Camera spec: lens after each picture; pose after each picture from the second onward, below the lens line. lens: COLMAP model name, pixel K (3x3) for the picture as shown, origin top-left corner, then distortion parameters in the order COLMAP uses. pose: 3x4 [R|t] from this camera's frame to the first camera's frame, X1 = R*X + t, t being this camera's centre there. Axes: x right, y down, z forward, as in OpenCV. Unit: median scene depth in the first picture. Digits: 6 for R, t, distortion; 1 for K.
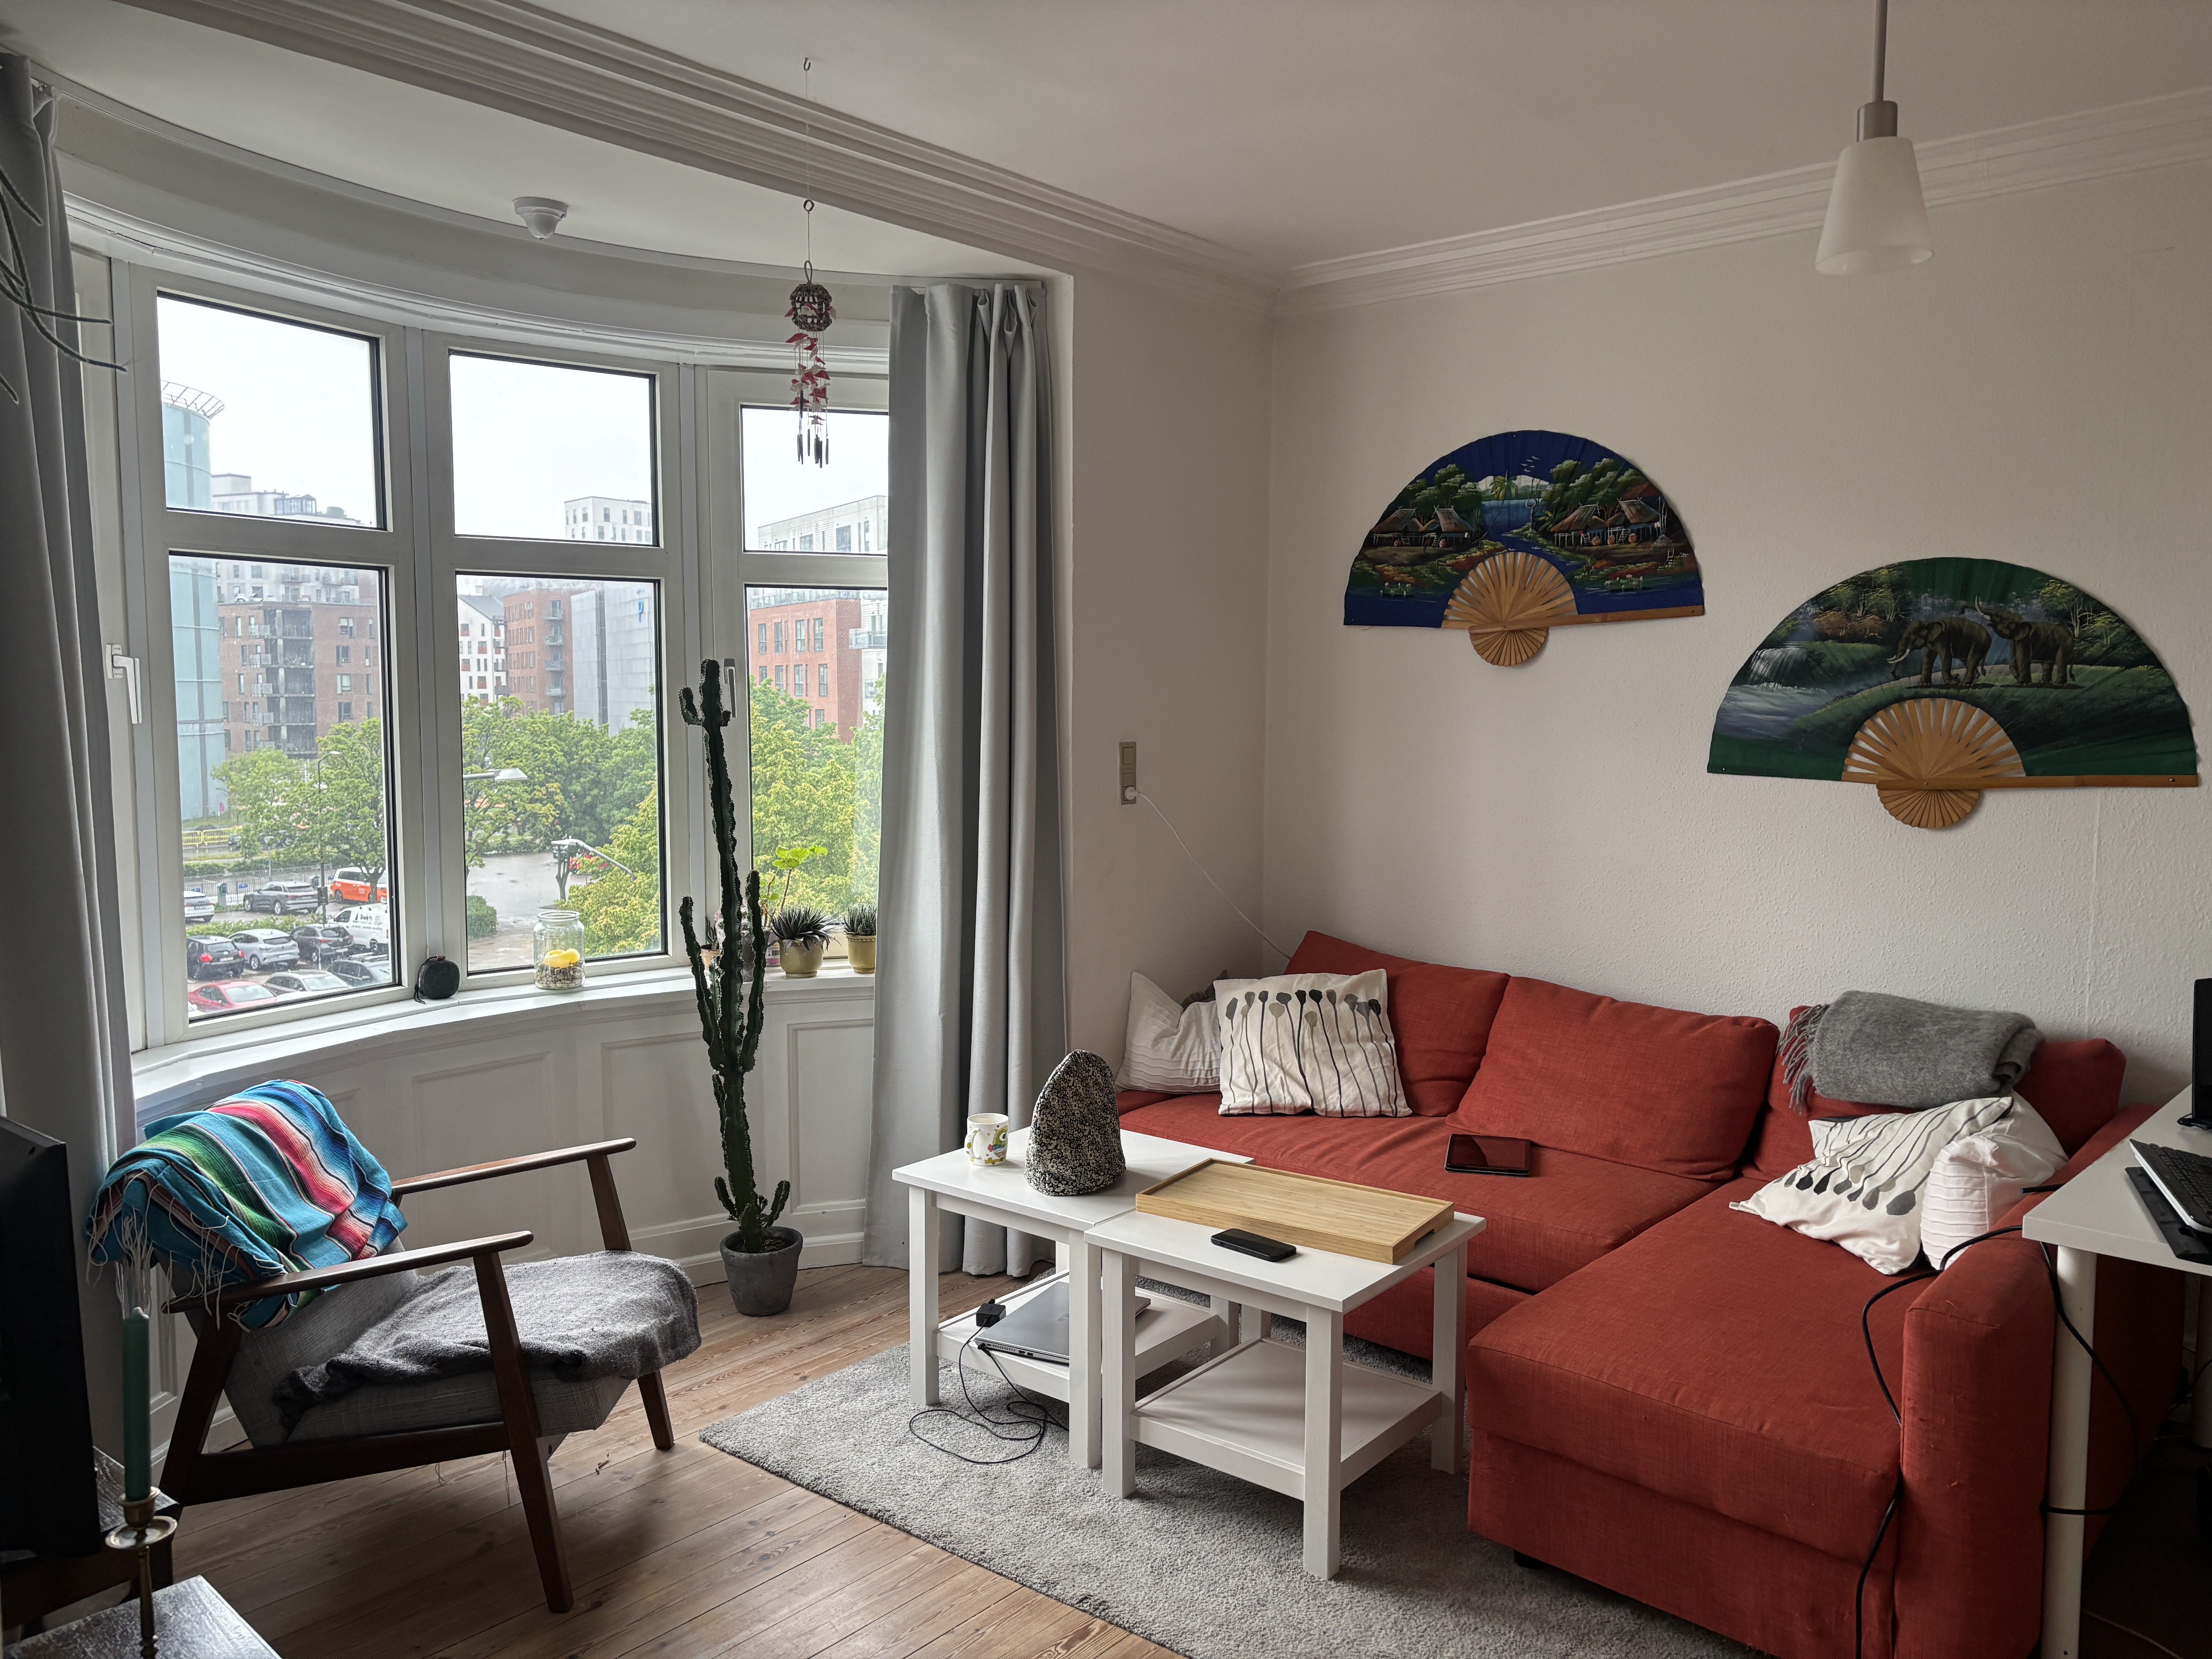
lens RADIAL K [[1664.9, 0, 1095.0], [0, 1664.9, 831.9], [0, 0, 1]] dist [0.039323, -0.026601]
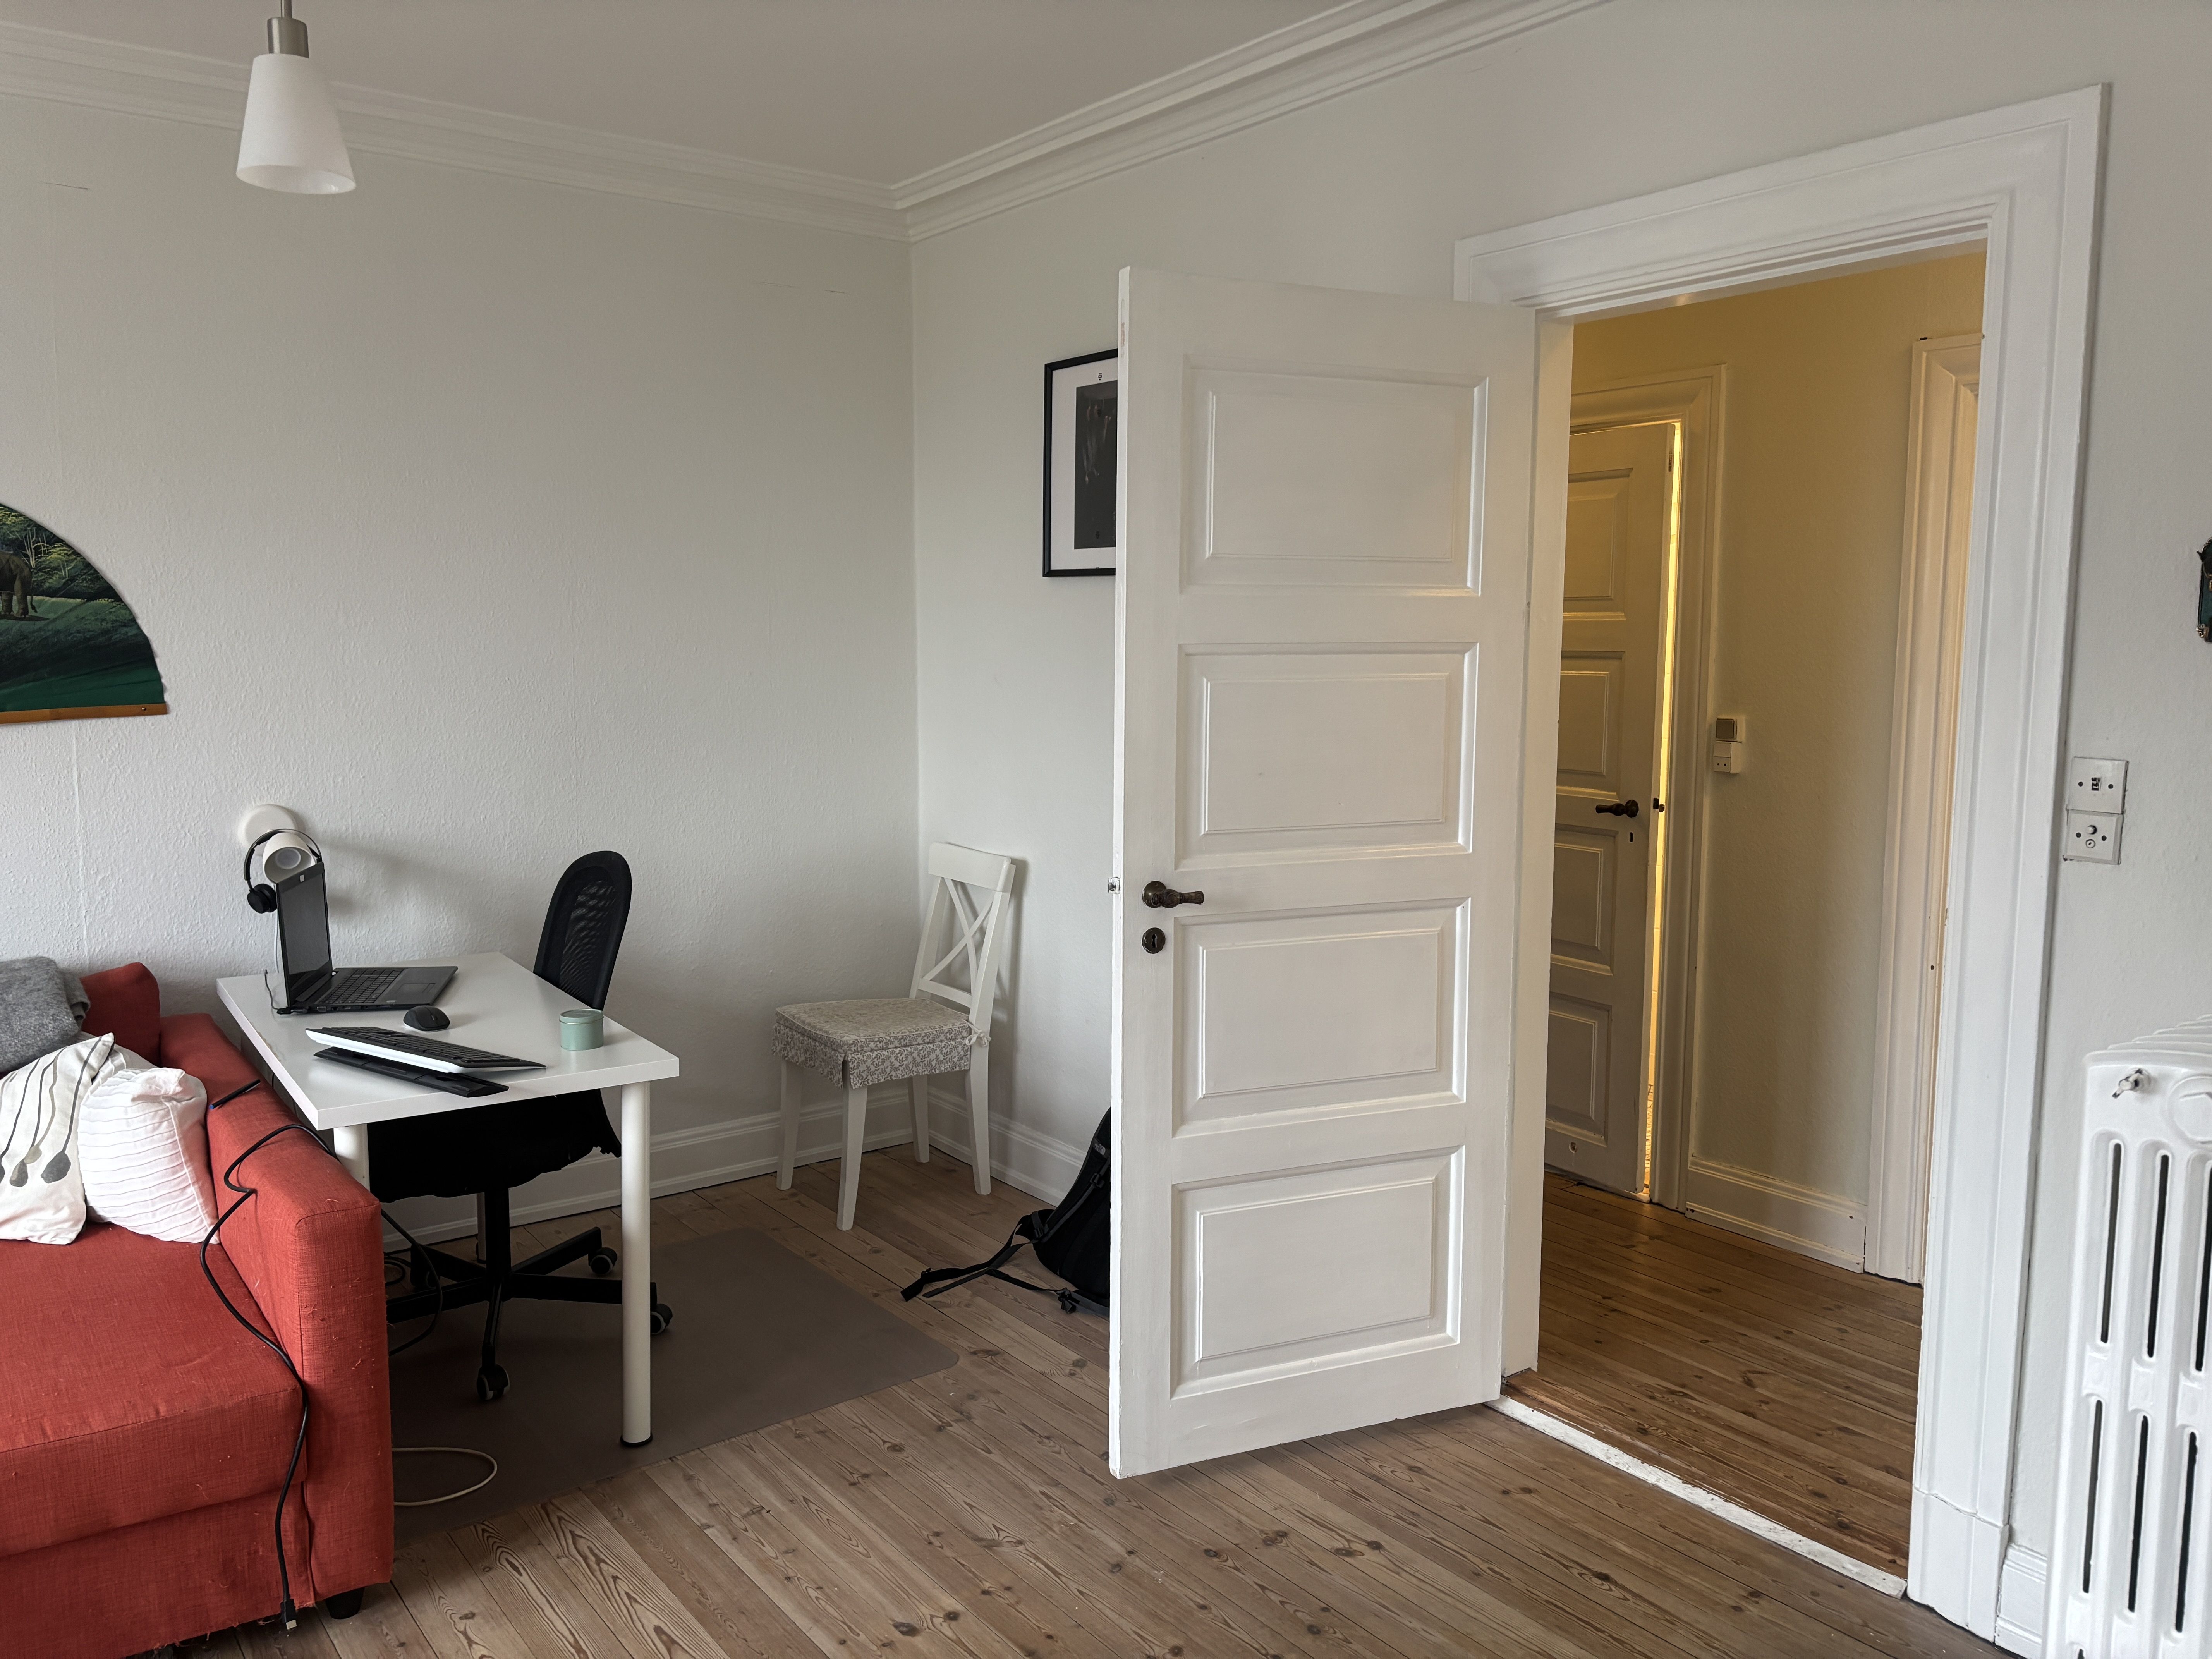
lens RADIAL K [[1664.9, 0, 1095.3], [0, 1664.9, 824.2], [0, 0, 1]] dist [0.039323, -0.026601]
pose [[0.215130, -0.106690, 0.970740, -0.257066], [0.081626, 0.992501, 0.090992, -0.006502], [-0.973168, 0.059663, 0.222226, 0.193242]]
